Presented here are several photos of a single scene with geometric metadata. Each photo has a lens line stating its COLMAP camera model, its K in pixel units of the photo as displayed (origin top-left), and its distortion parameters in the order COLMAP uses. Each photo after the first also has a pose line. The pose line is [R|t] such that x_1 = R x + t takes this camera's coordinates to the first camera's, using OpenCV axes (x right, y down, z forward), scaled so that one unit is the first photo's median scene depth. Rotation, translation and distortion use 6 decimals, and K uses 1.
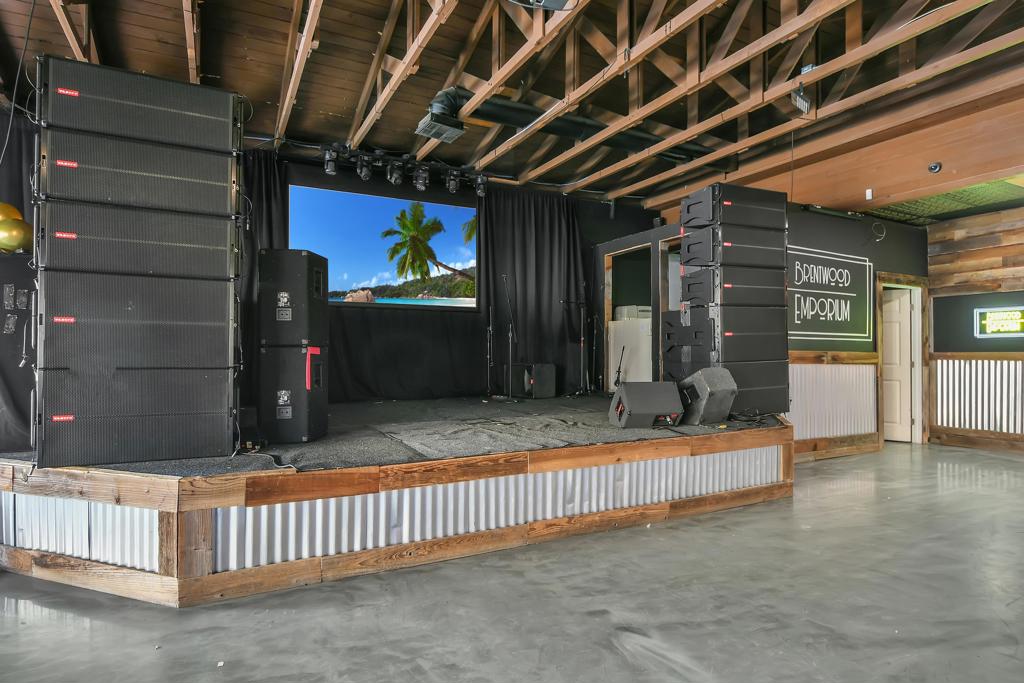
lens RADIAL K [[557.2, 0, 512.0], [0, 557.2, 341.5], [0, 0, 1]] dist [-0.001639, -0.000240]
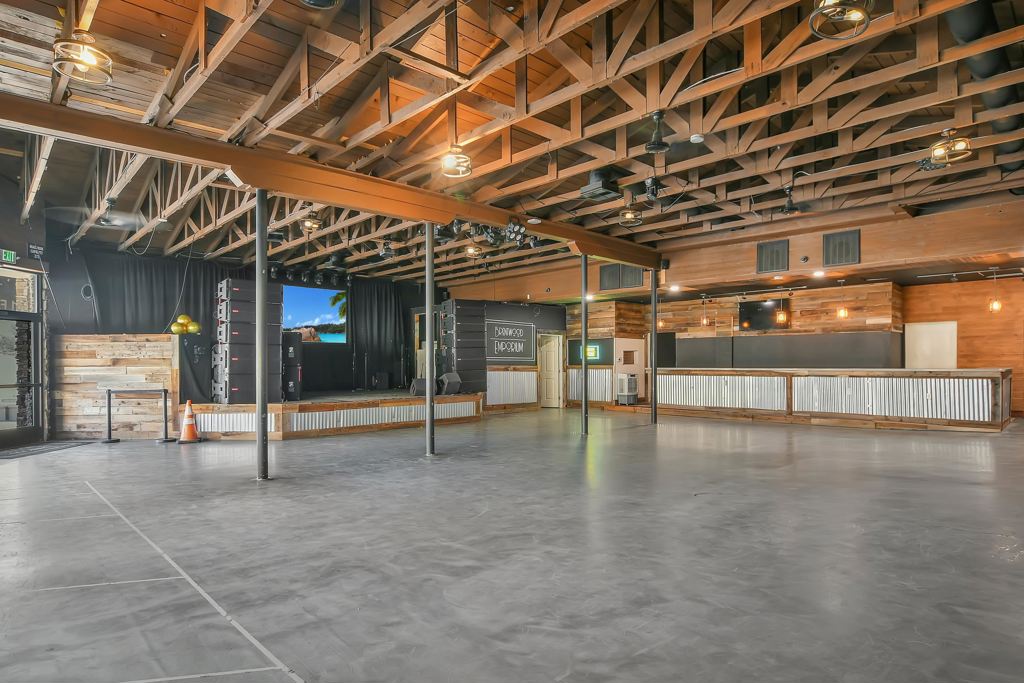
lens RADIAL K [[557.2, 0, 512.0], [0, 557.2, 341.5], [0, 0, 1]] dist [-0.001639, -0.000240]
pose [[0.955649, 0.007206, 0.294419, -0.097706], [-0.002037, 0.999838, -0.017859, -0.039546], [-0.294500, 0.016467, 0.955510, -1.165726]]
